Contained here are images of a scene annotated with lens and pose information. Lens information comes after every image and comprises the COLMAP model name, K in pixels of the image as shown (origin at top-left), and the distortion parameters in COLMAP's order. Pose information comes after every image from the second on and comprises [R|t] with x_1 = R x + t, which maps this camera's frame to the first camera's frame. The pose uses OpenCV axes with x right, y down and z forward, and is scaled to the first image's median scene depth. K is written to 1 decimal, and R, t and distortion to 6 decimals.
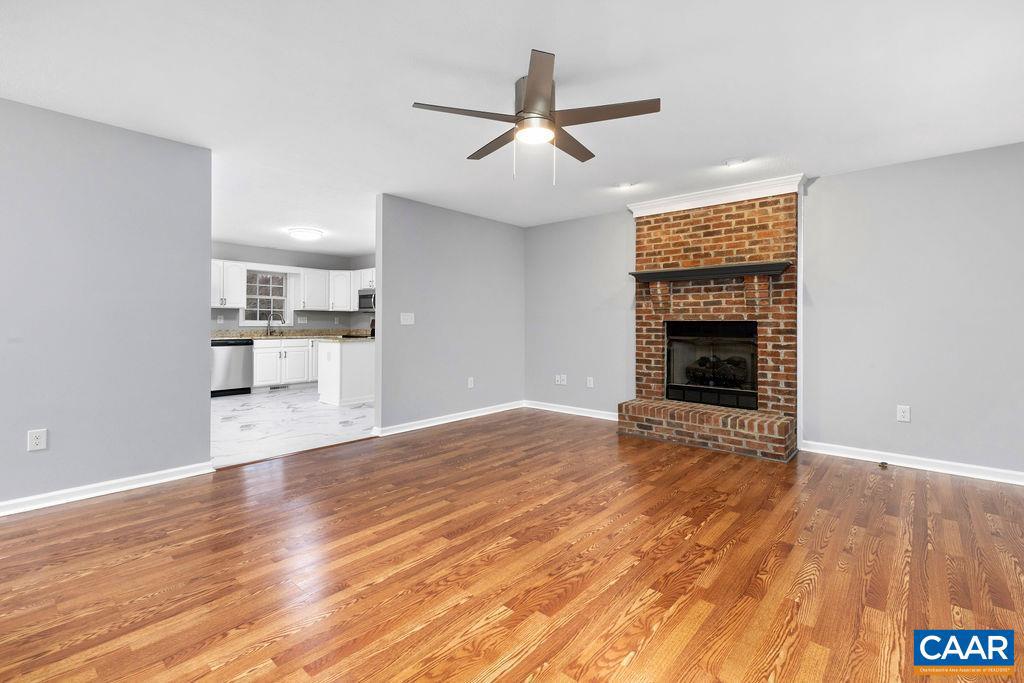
lens RADIAL K [[458.9, 0, 513.2], [0, 458.9, 318.6], [0, 0, 1]] dist [0.002036, -0.000054]
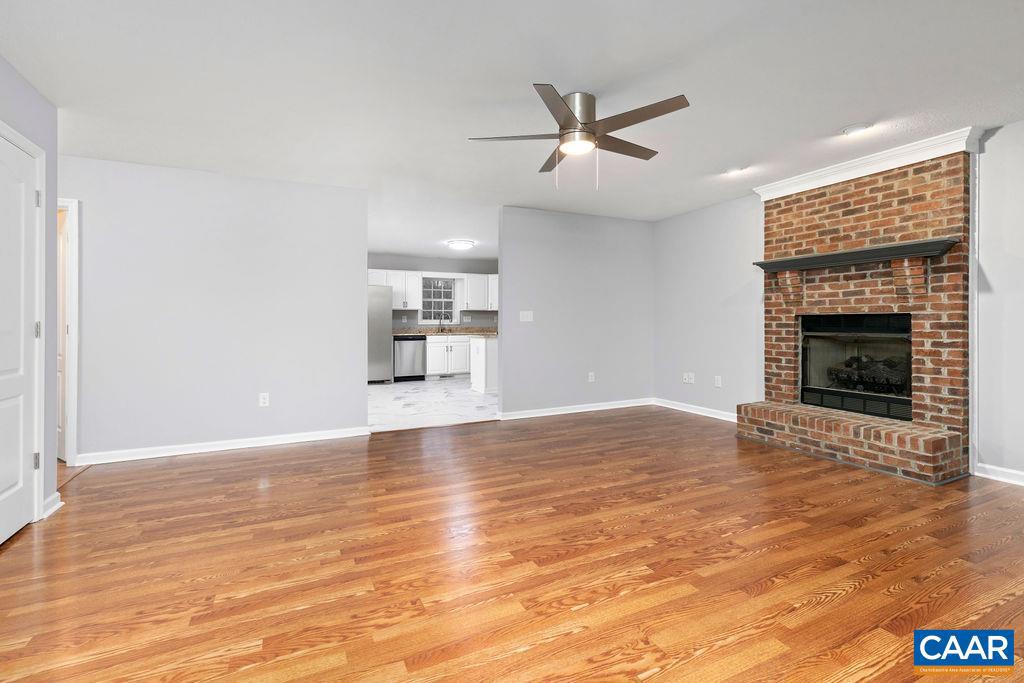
lens RADIAL K [[464.1, 0, 511.6], [0, 464.1, 320.0], [0, 0, 1]] dist [0.000197, -0.000117]
pose [[0.920367, -0.010228, -0.390921, 0.194552], [0.013052, 0.999904, 0.004567, 0.004047], [0.390837, -0.009306, 0.920413, -0.046979]]
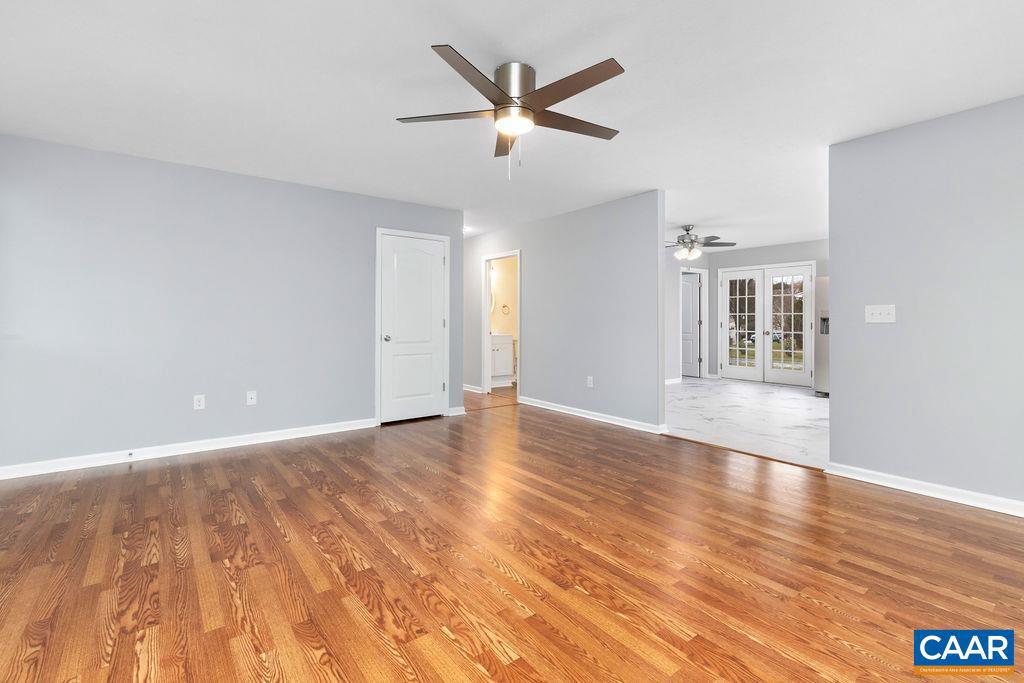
lens RADIAL K [[470.1, 0, 521.7], [0, 470.1, 329.2], [0, 0, 1]] dist [0.001105, 0.000071]
pose [[-0.181682, 0.014350, -0.983253, 0.574336], [0.007905, 0.999883, 0.013132, 0.011728], [0.983326, -0.005386, -0.181774, 0.685048]]
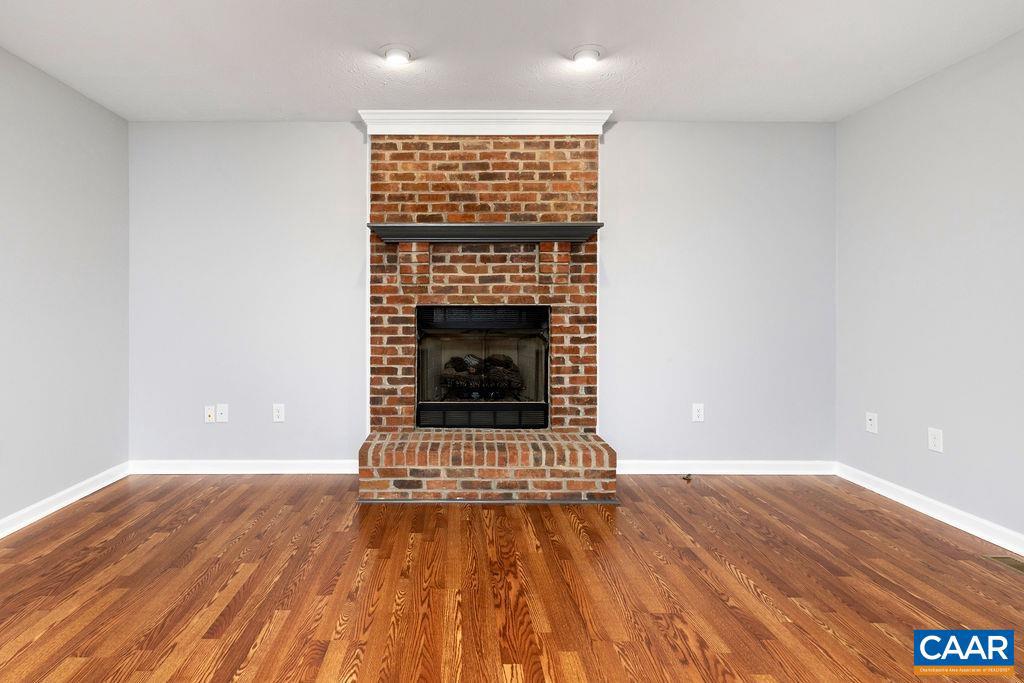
lens RADIAL K [[508.0, 0, 472.6], [0, 508.0, 308.1], [0, 0, 1]] dist [0.024667, -0.000182]
pose [[0.754412, -0.000279, 0.656401, -0.086566], [-0.005024, 0.999968, 0.006199, 0.004770], [-0.656382, -0.007974, 0.754387, 0.474096]]
